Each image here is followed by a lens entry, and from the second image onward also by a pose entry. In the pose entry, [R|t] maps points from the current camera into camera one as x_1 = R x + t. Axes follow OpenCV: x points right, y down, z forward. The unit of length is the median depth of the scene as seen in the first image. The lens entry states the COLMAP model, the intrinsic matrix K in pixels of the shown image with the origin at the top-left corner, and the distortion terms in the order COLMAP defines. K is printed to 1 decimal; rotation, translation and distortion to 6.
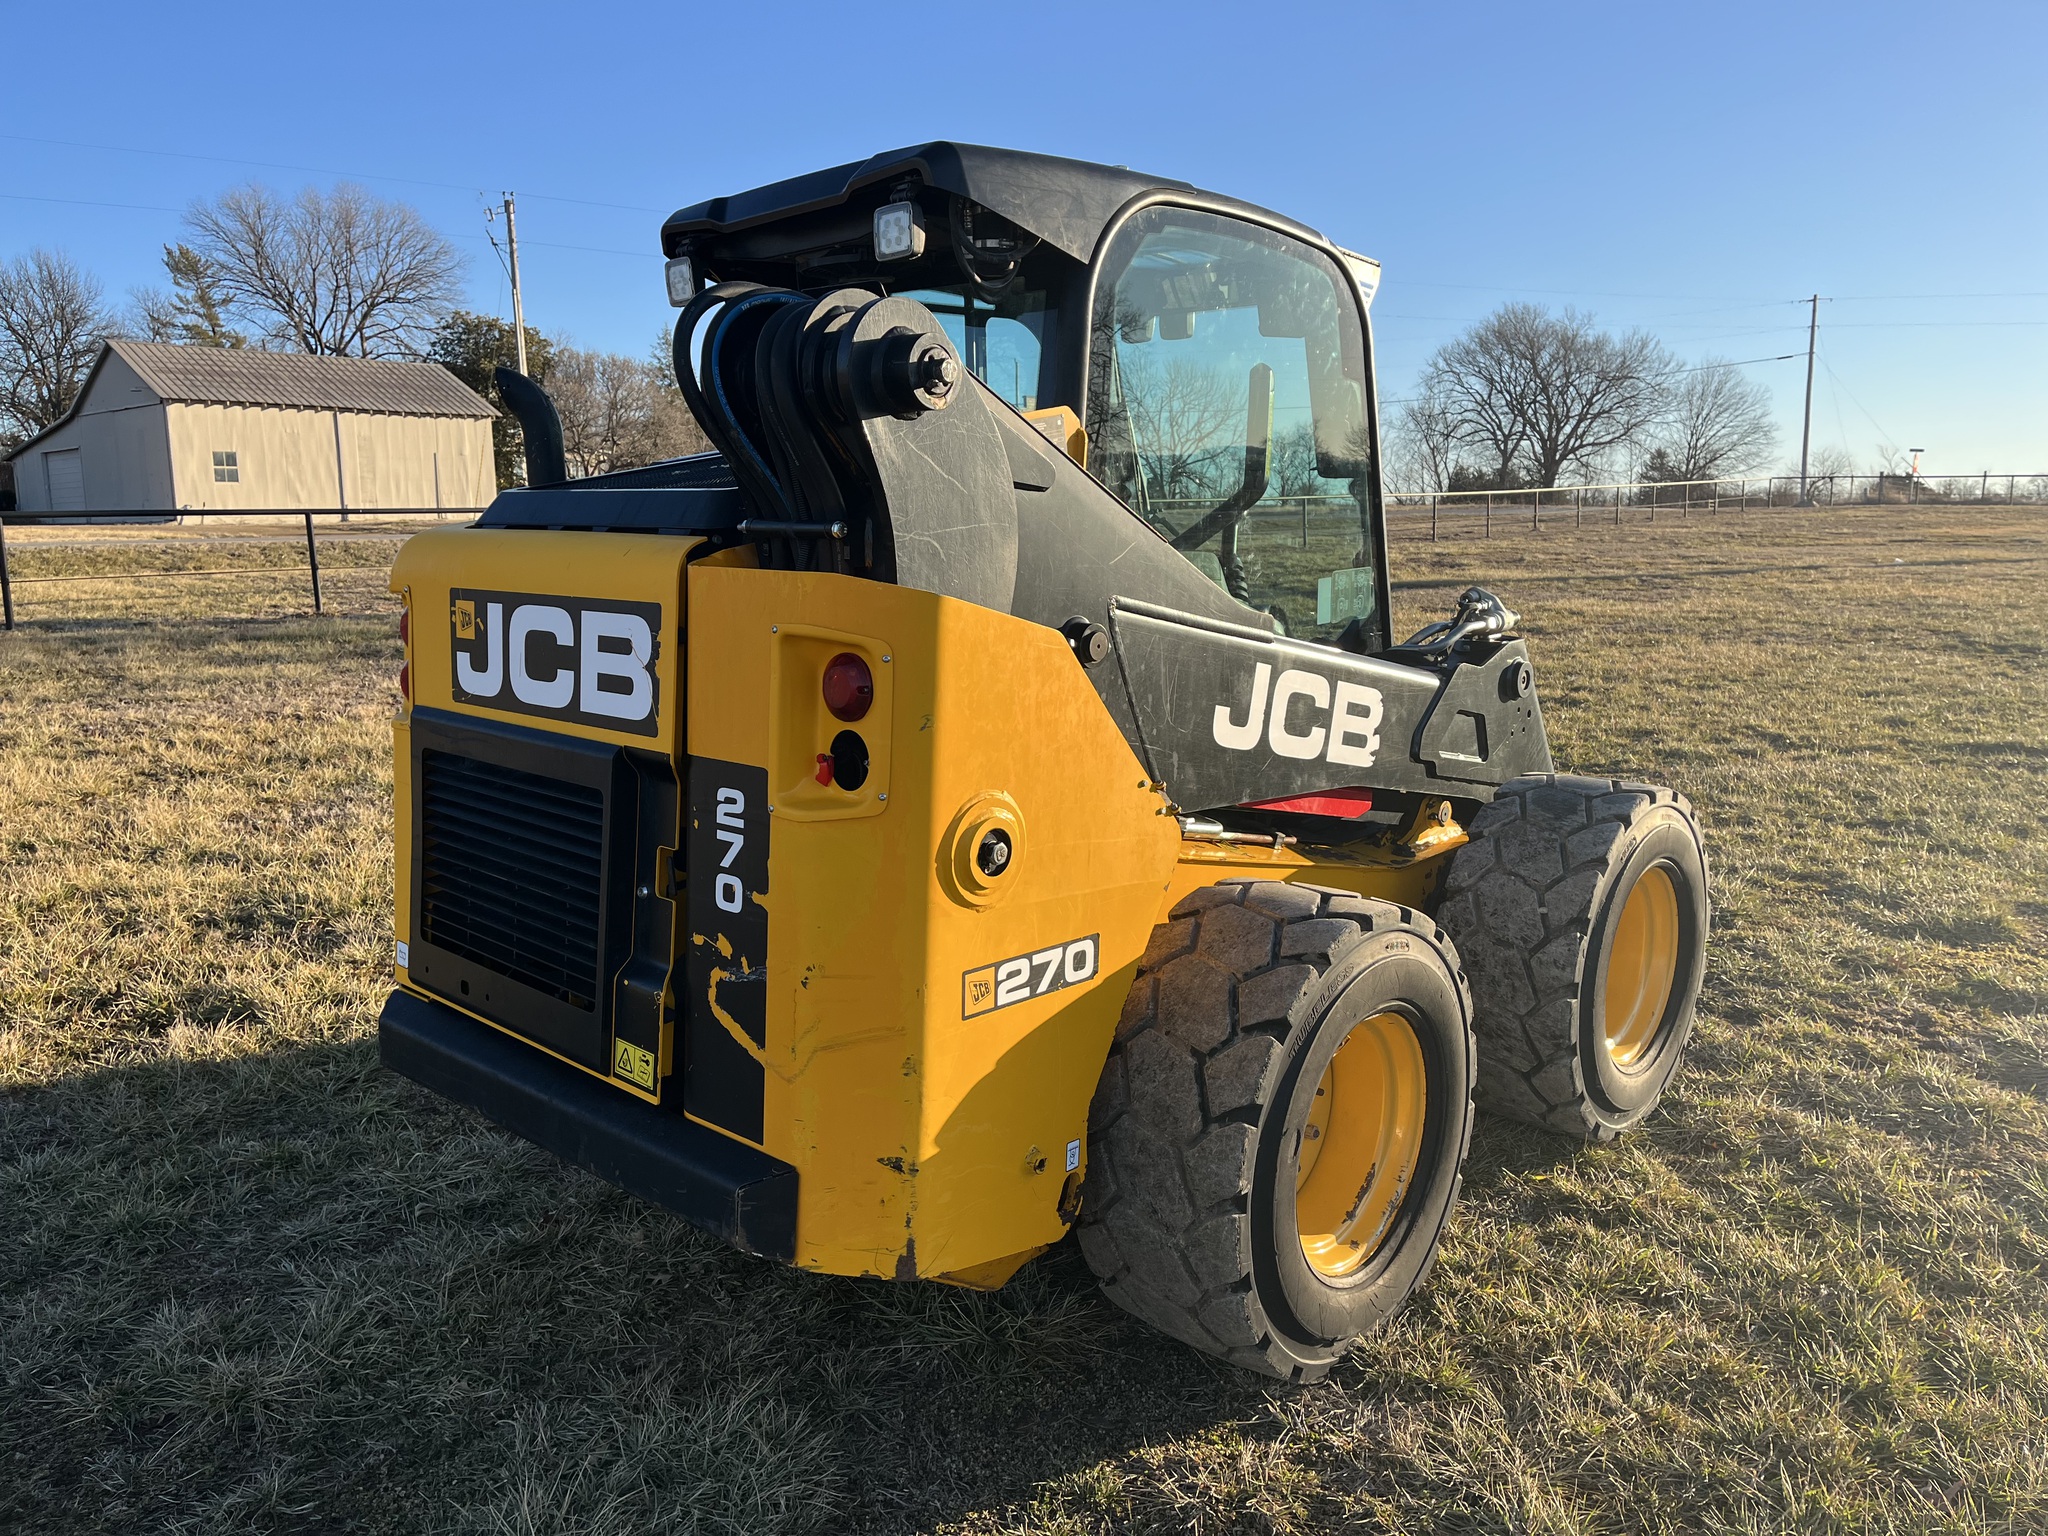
lens RADIAL K [[1550.5, 0, 1028.5], [0, 1550.5, 756.9], [0, 0, 1]] dist [0.045051, -0.055478]
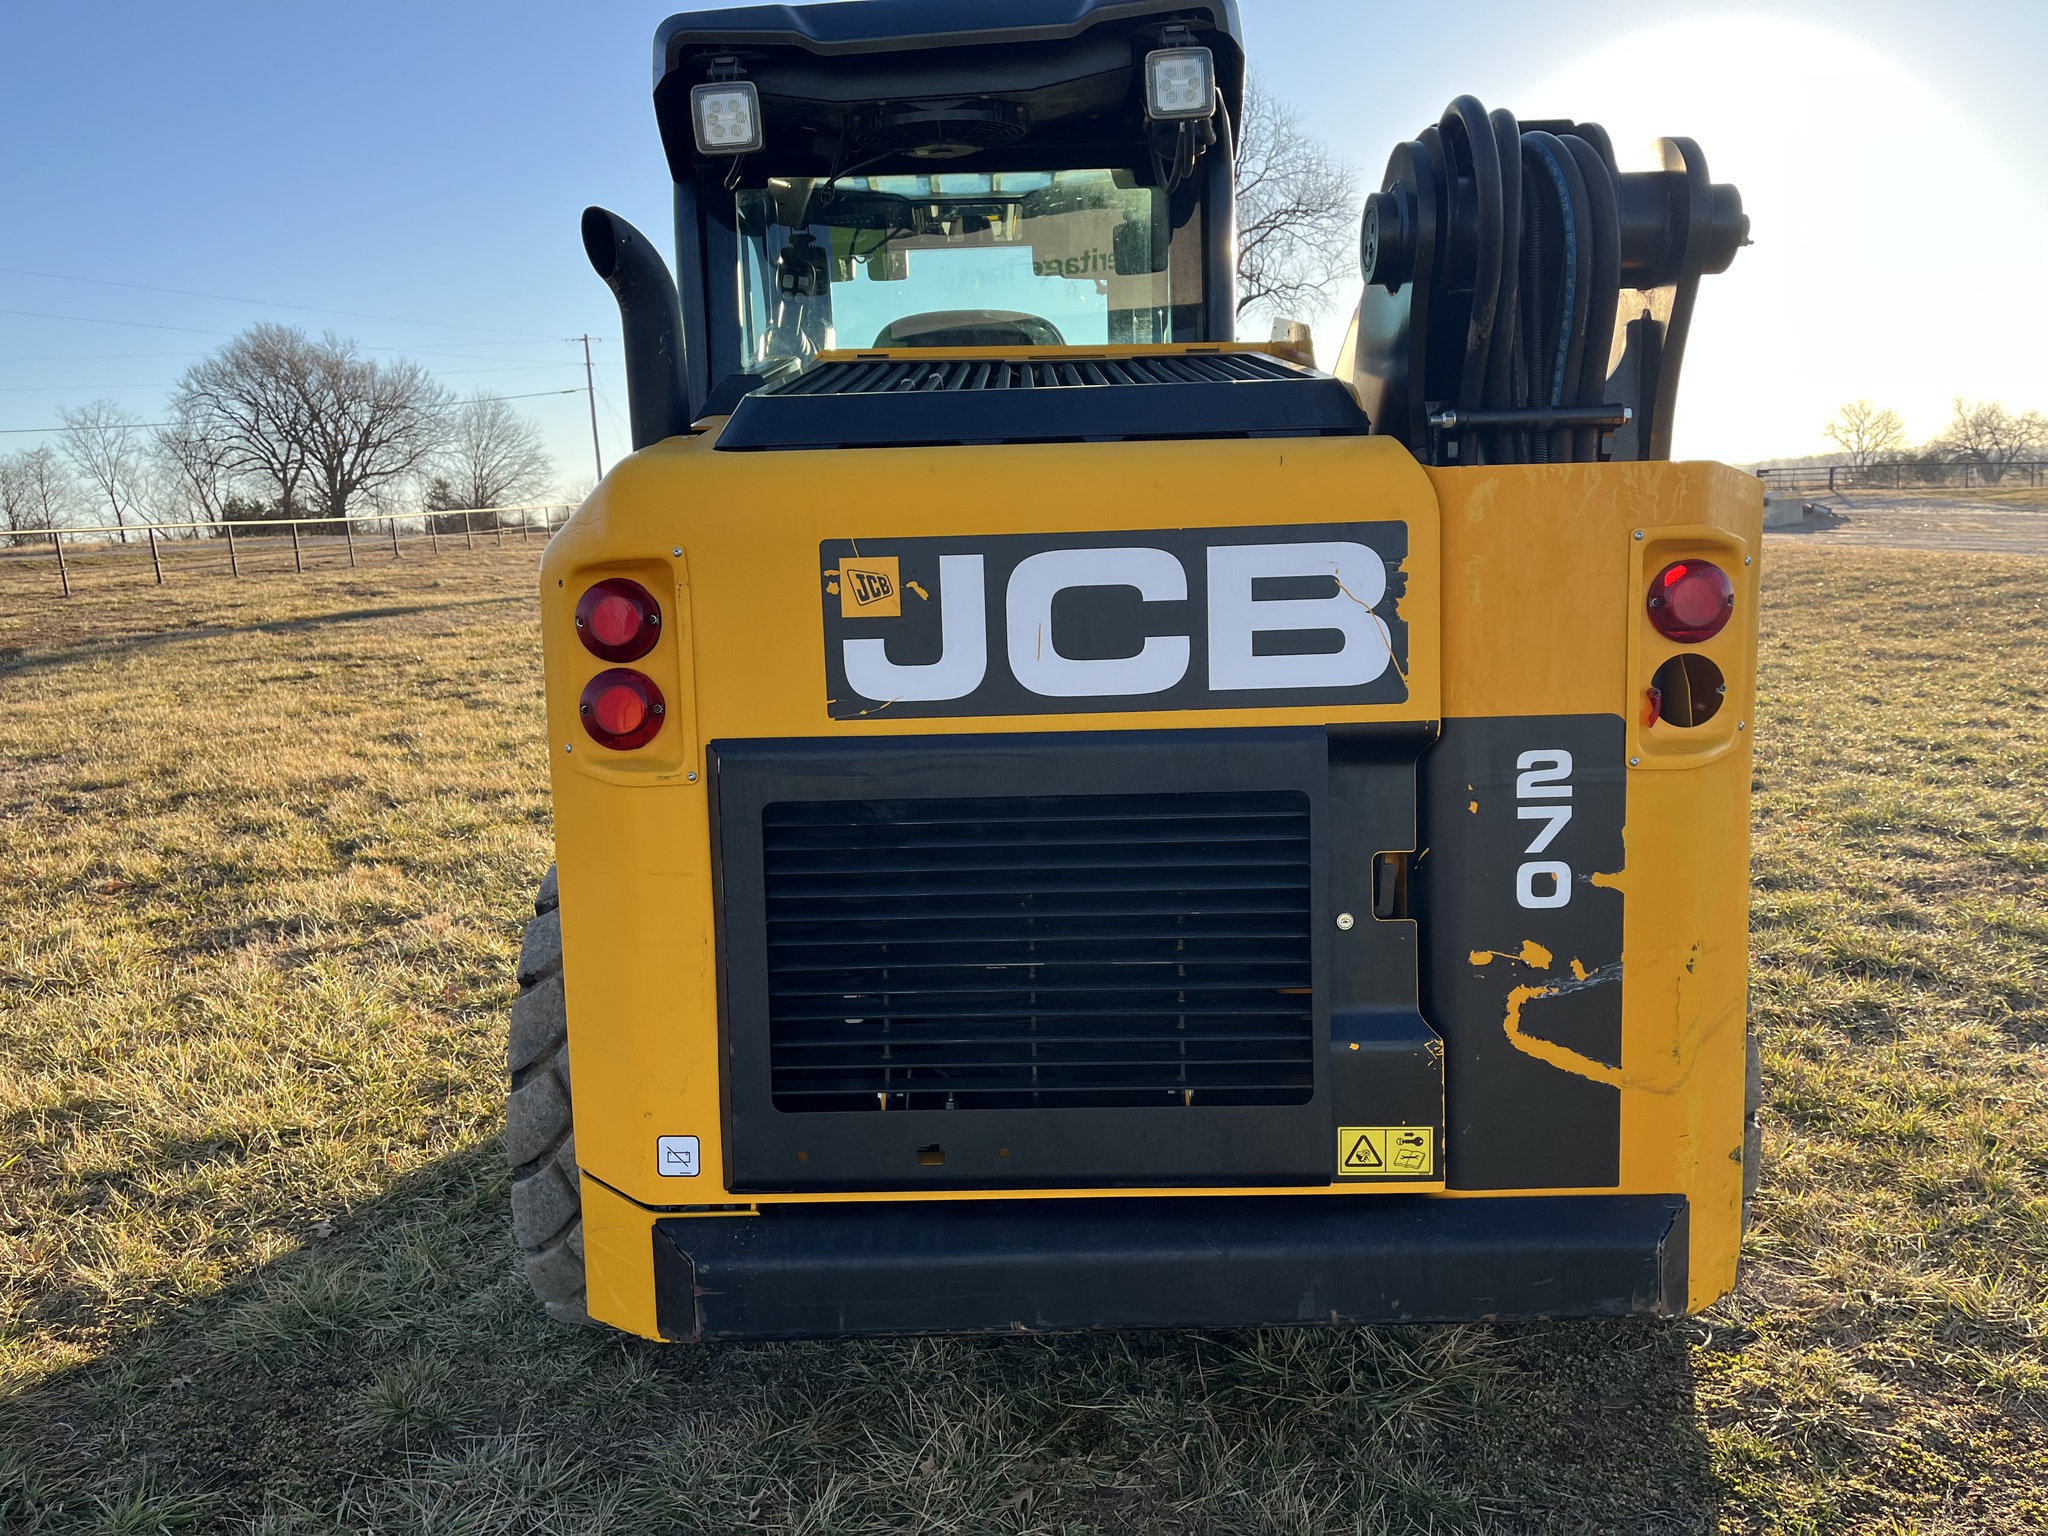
lens RADIAL K [[1540.2, 0, 1024.0], [0, 1540.2, 768.0], [0, 0, 1]] dist [0.072413, -0.085535]
pose [[0.738023, -0.130938, 0.661950, -0.748108], [0.138835, 0.989469, 0.040934, -0.032075], [-0.660339, 0.061691, 0.748430, 0.491663]]
